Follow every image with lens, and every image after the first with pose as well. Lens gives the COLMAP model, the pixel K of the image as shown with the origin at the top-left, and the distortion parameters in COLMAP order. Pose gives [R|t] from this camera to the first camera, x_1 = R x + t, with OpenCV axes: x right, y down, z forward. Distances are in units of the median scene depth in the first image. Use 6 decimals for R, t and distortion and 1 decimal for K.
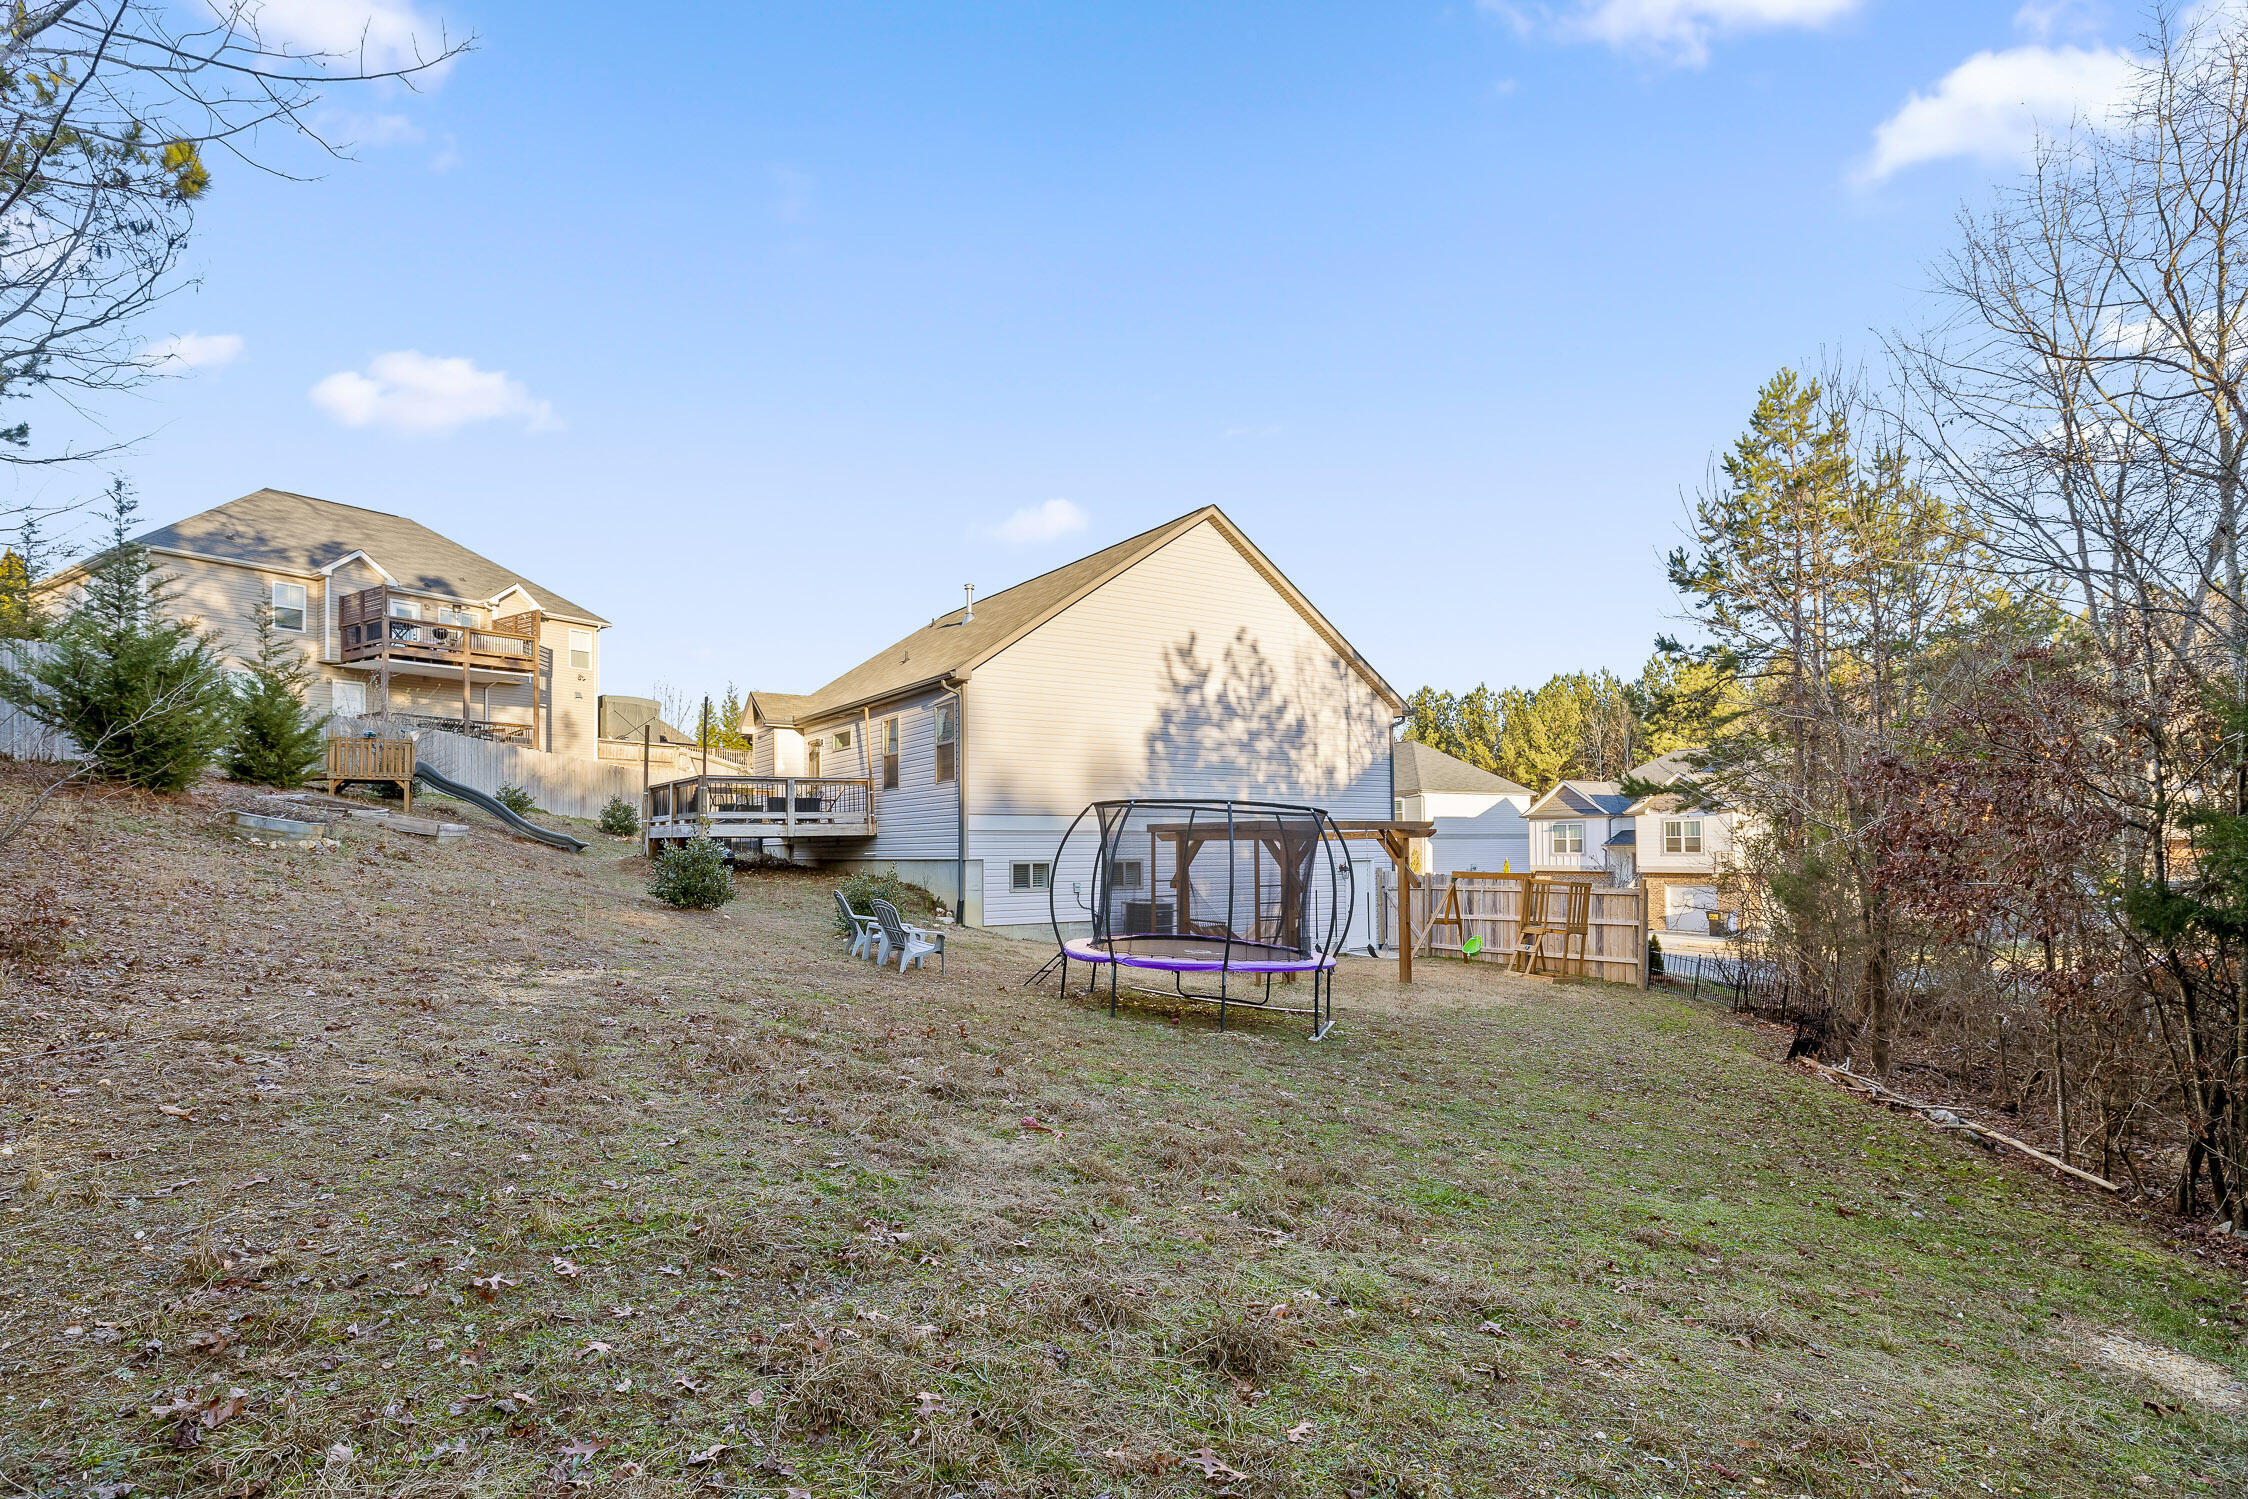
lens RADIAL K [[1125.2, 0, 1127.9], [0, 1125.2, 785.6], [0, 0, 1]] dist [0.001351, 0.000597]
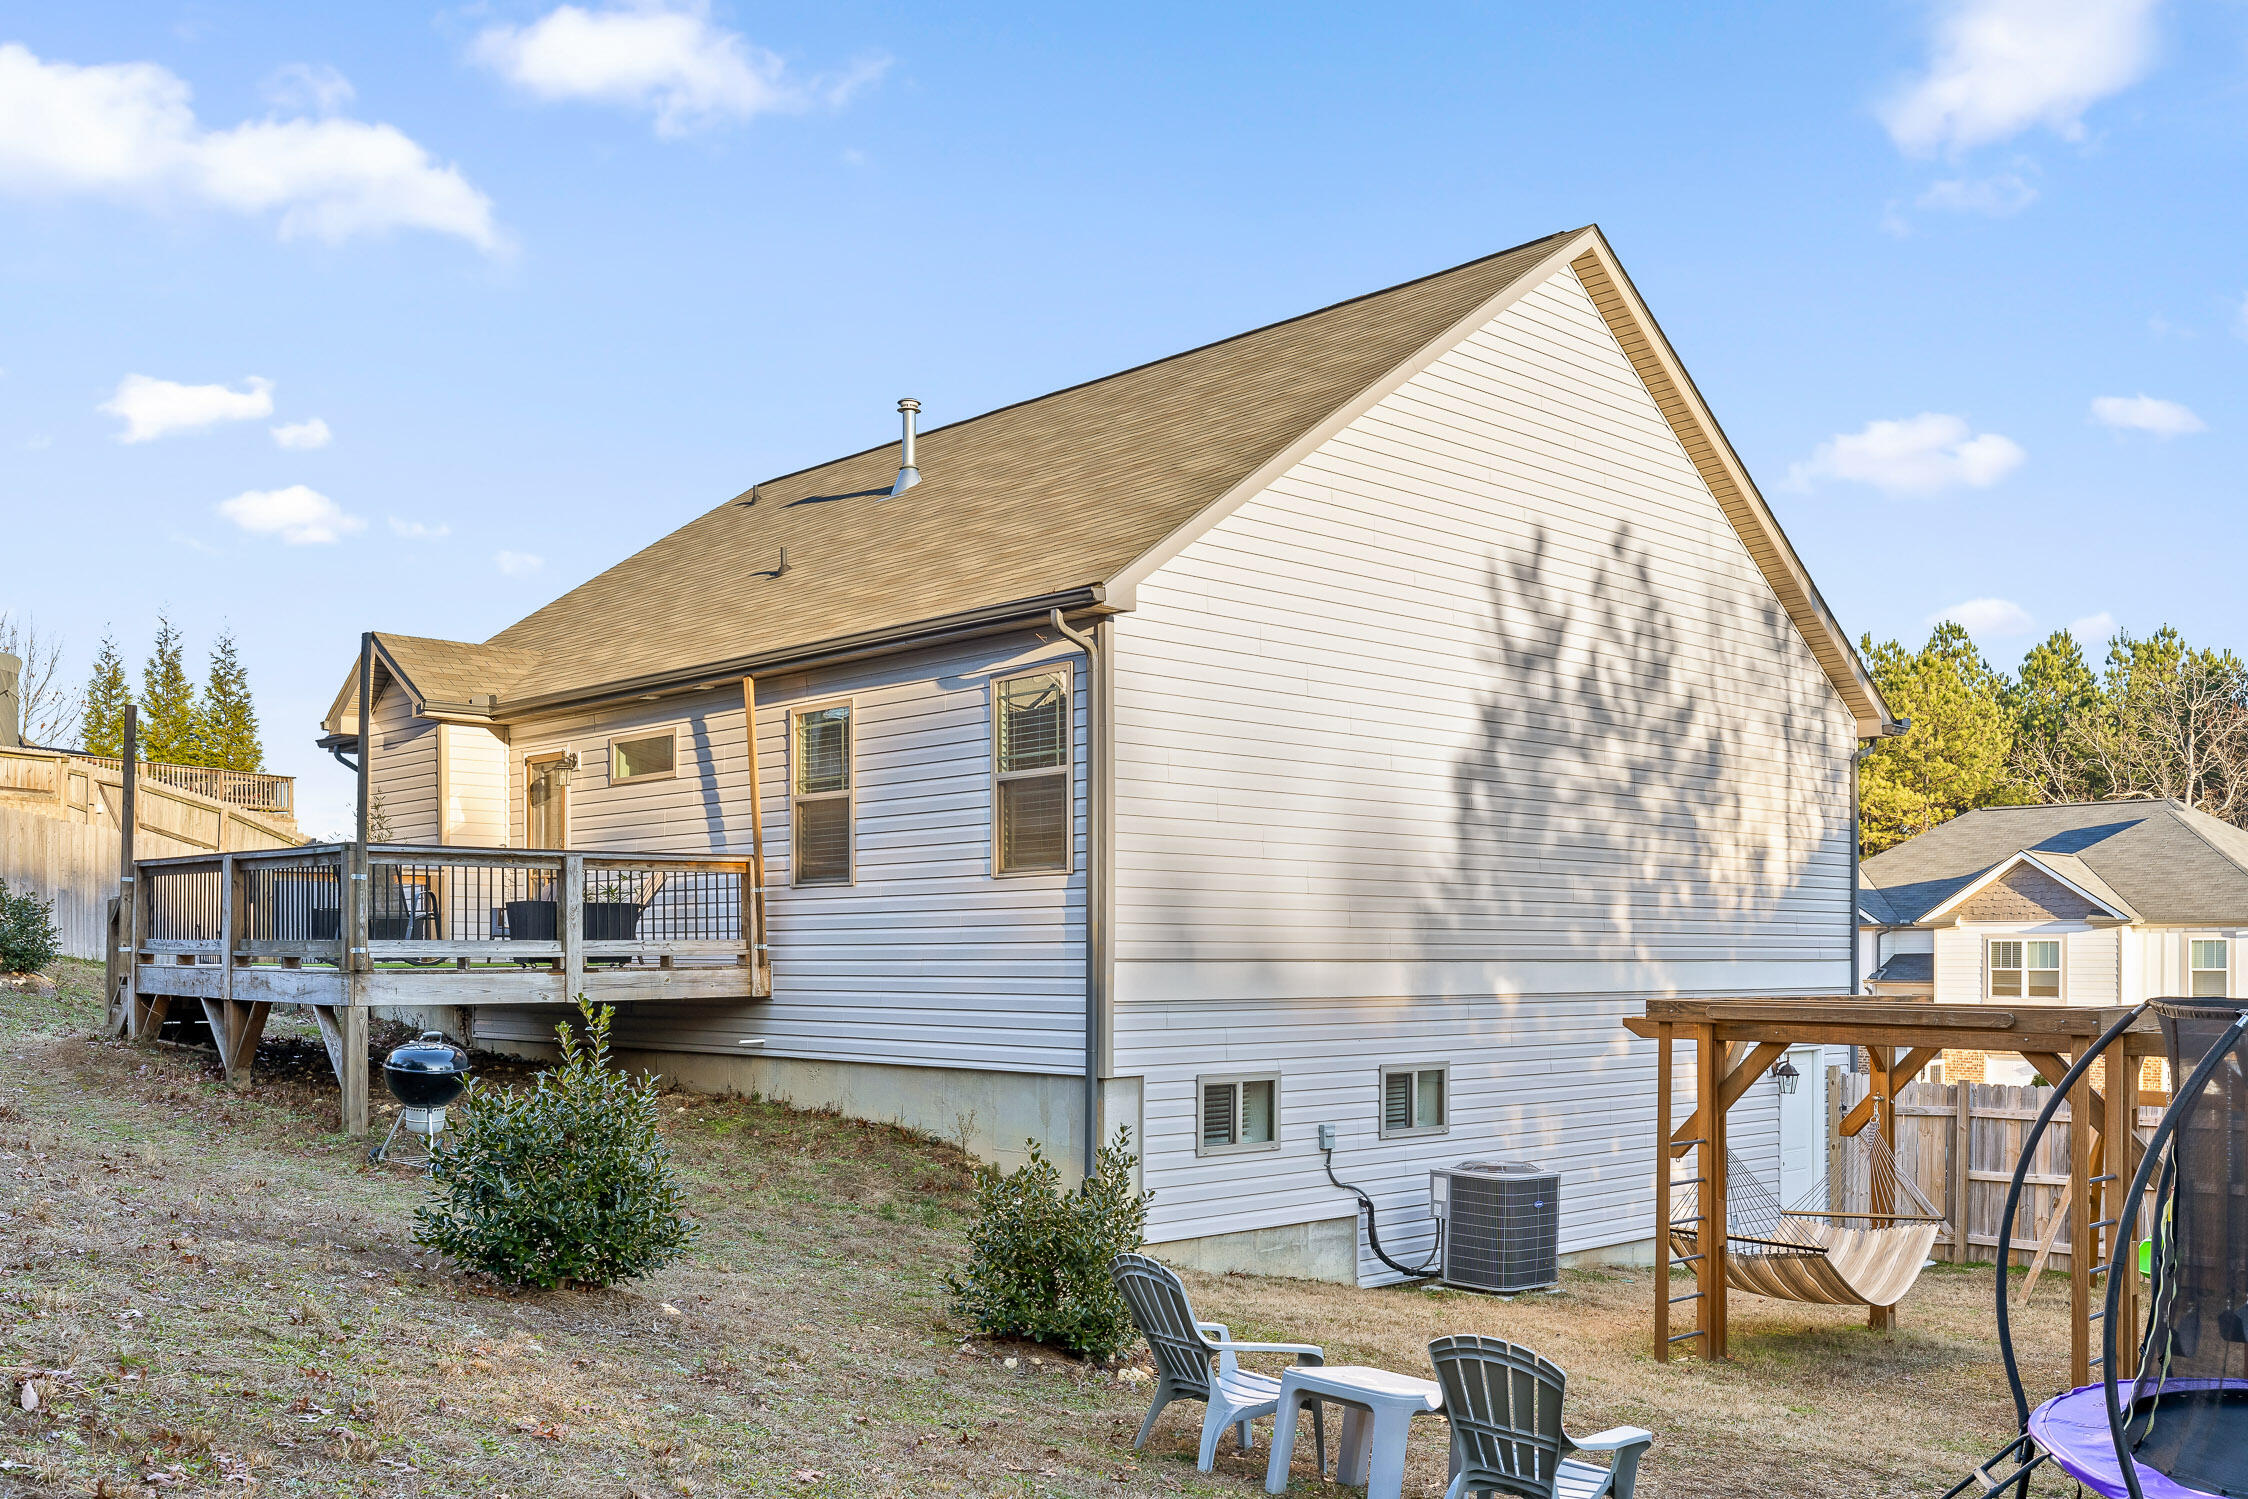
lens RADIAL K [[1930.5, 0, 1128.2], [0, 1930.5, 944.4], [0, 0, 1]] dist [0.060077, 0.002631]
pose [[0.985184, 0.010862, 0.171159, -0.213918], [-0.019703, 0.998553, 0.050039, -0.011942], [-0.170368, -0.052670, 0.983972, 0.288423]]
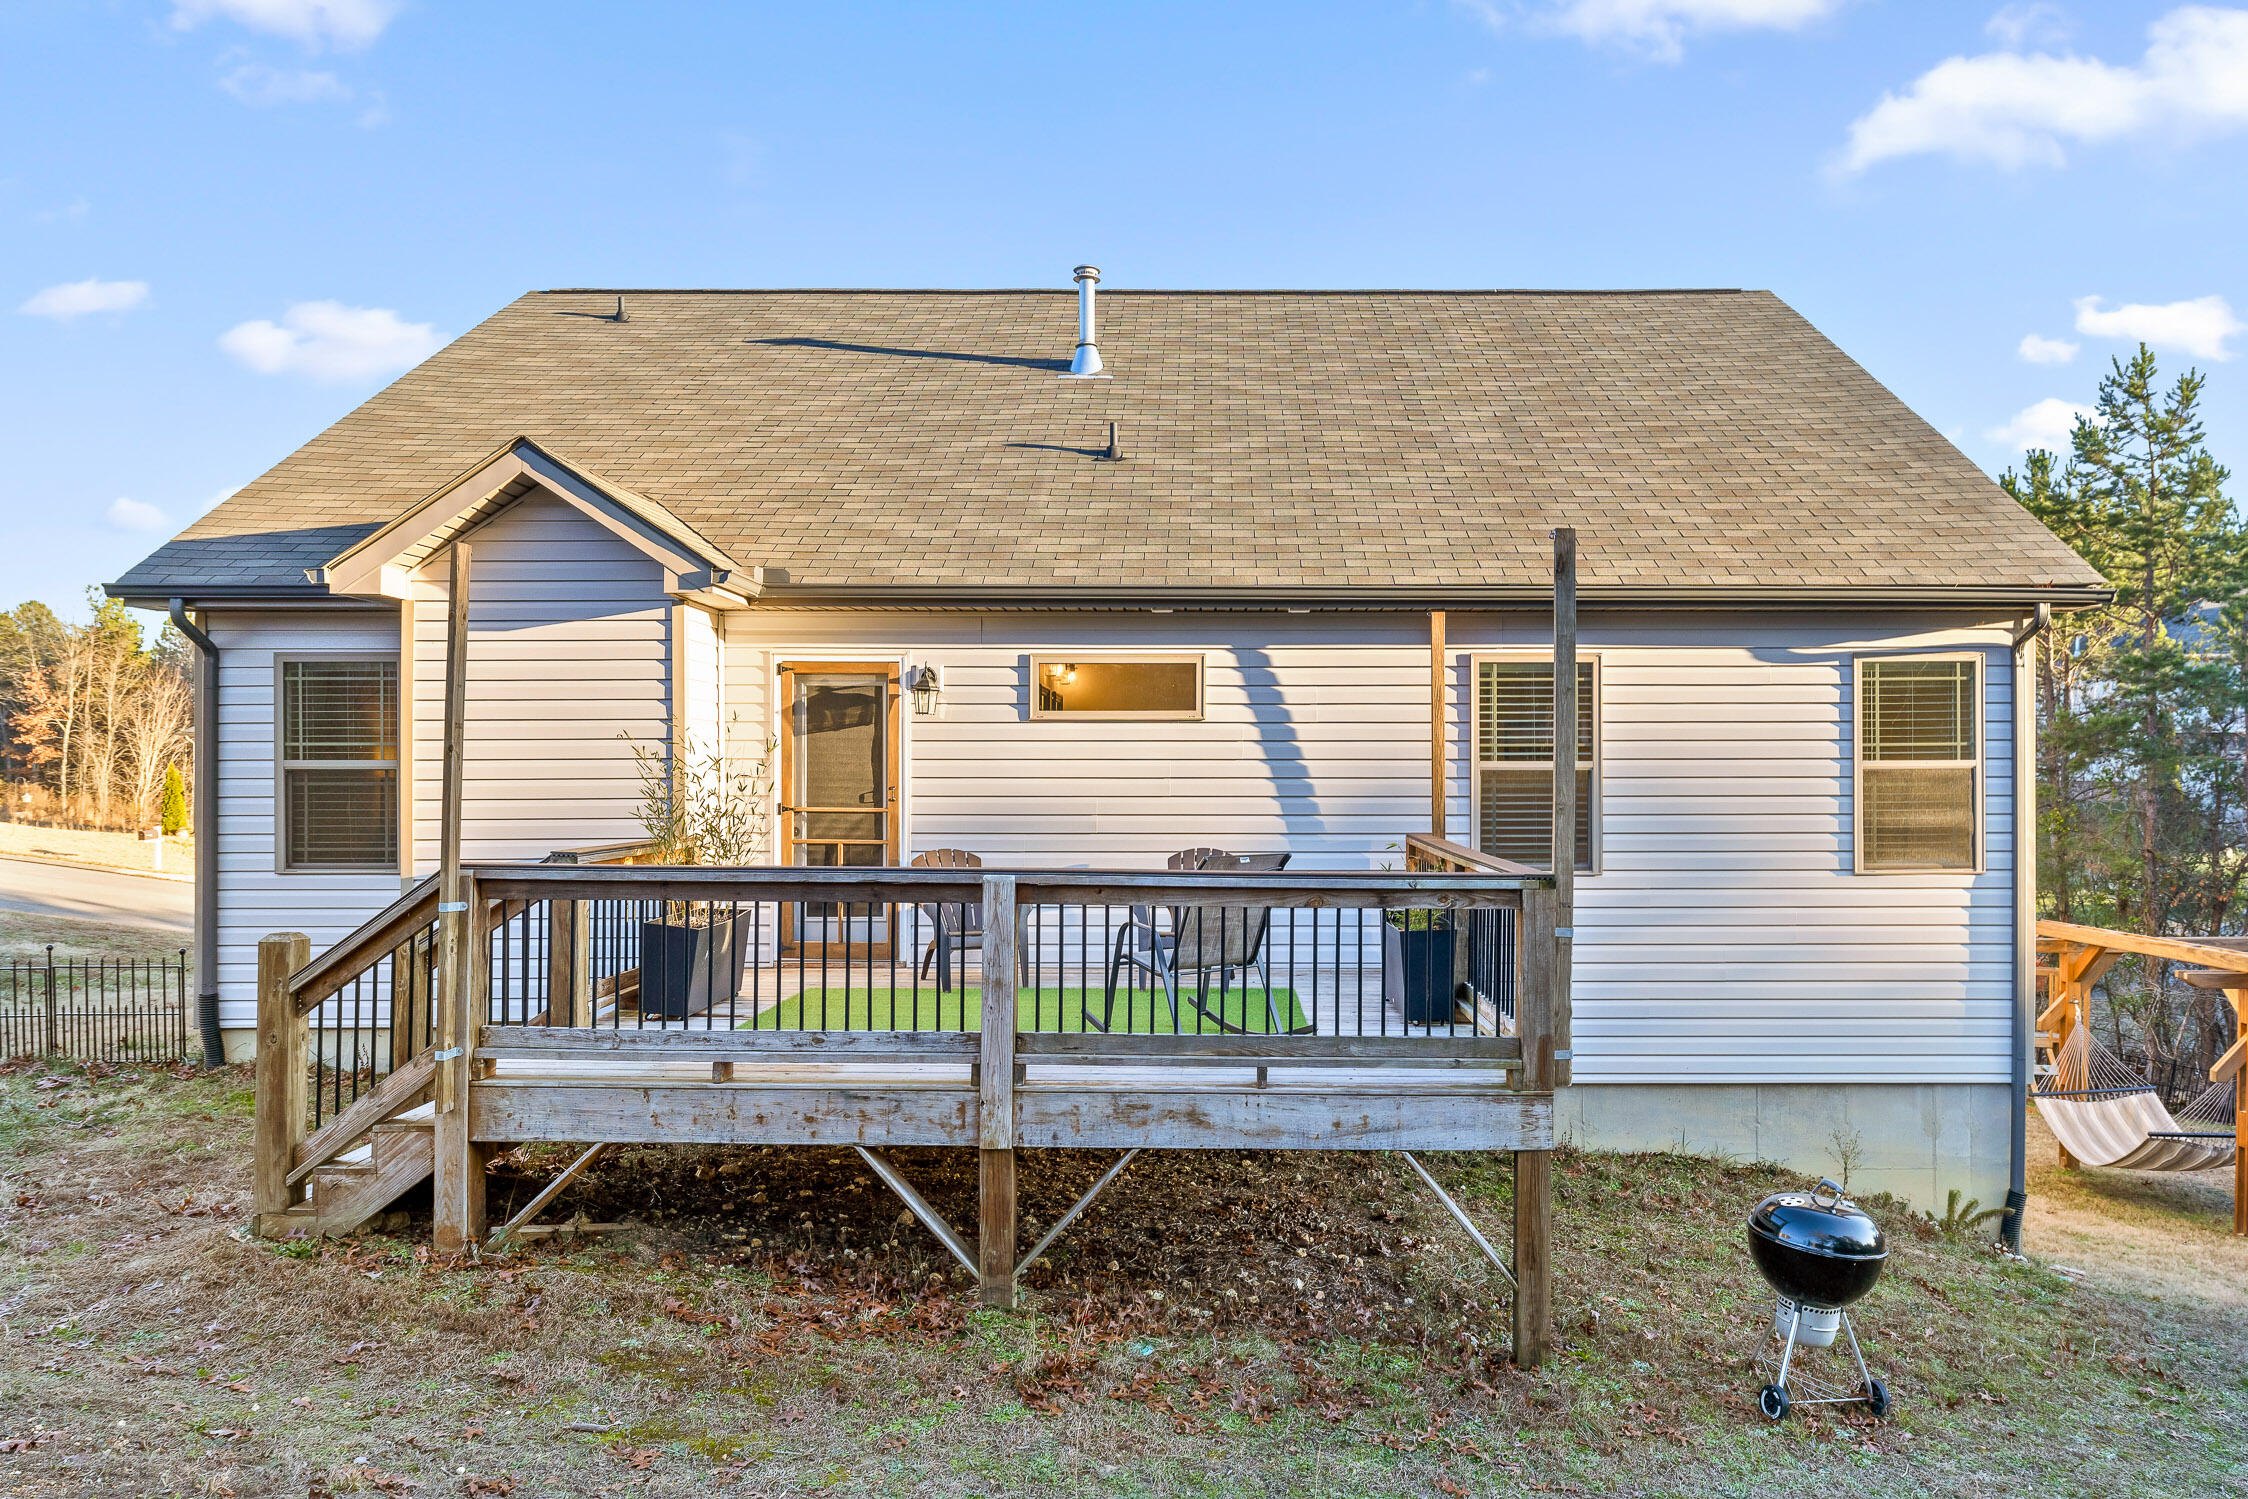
lens RADIAL K [[1503.7, 0, 1128.2], [0, 1503.7, 790.0], [0, 0, 1]] dist [0.006641, 0.001619]
pose [[0.553868, 0.010889, 0.832533, -0.628377], [-0.055493, 0.998174, 0.023863, -0.024441], [-0.830753, -0.059416, 0.553461, 0.826249]]
